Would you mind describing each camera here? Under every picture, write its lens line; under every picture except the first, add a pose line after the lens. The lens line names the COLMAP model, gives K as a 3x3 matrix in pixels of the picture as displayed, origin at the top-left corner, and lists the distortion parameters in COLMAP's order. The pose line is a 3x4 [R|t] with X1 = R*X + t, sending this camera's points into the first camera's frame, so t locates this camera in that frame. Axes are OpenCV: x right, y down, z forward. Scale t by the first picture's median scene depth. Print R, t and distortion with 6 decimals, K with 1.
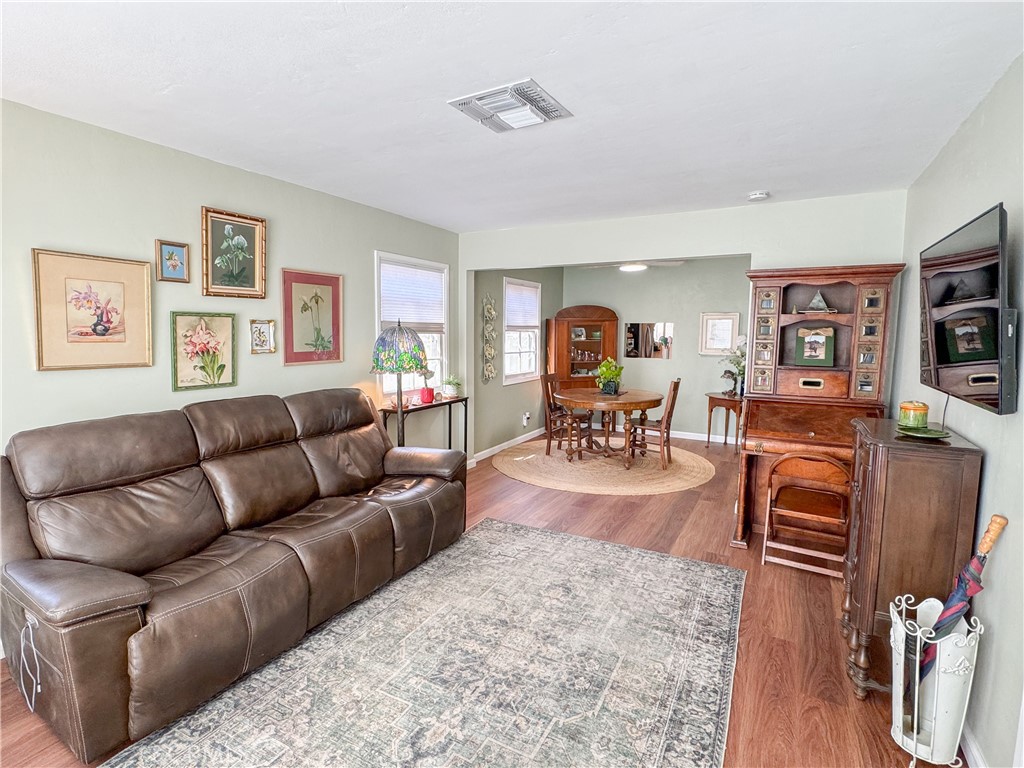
lens RADIAL K [[499.6, 0, 512.8], [0, 499.6, 383.3], [0, 0, 1]] dist [0.001968, 0.000367]
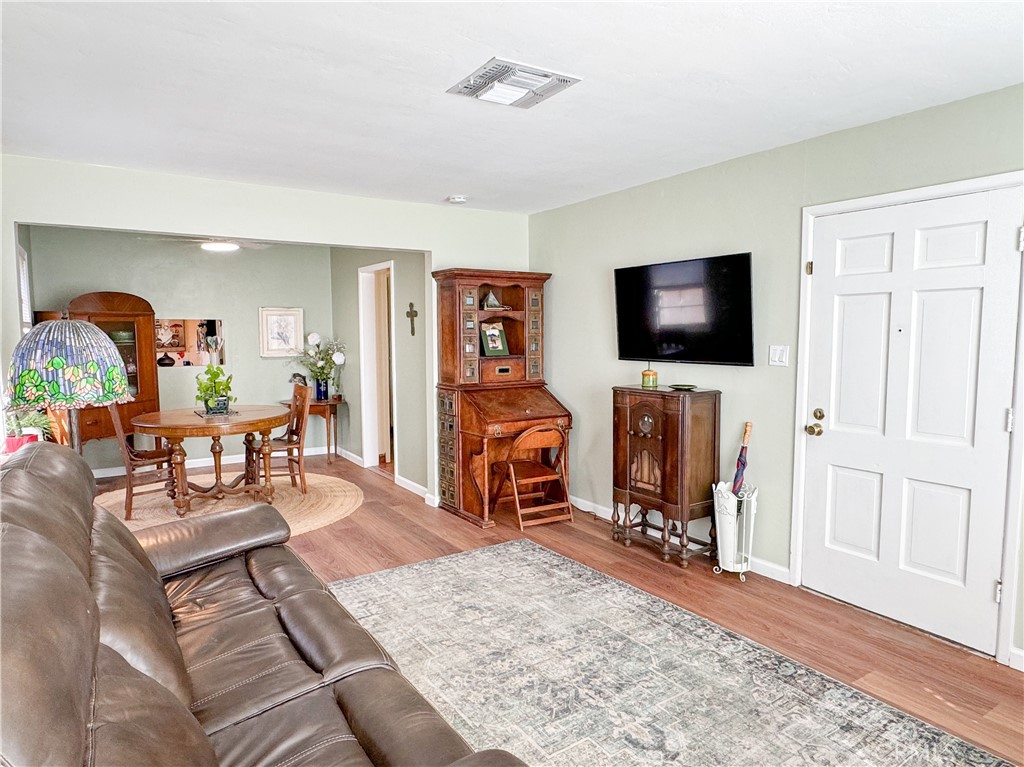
lens RADIAL K [[607.1, 0, 512.9], [0, 607.1, 381.3], [0, 0, 1]] dist [0.000983, 0.000229]
pose [[0.494892, -0.082354, 0.865043, -0.630343], [0.102905, 0.994048, 0.035763, -0.023499], [-0.862840, 0.071318, 0.500422, 0.288174]]
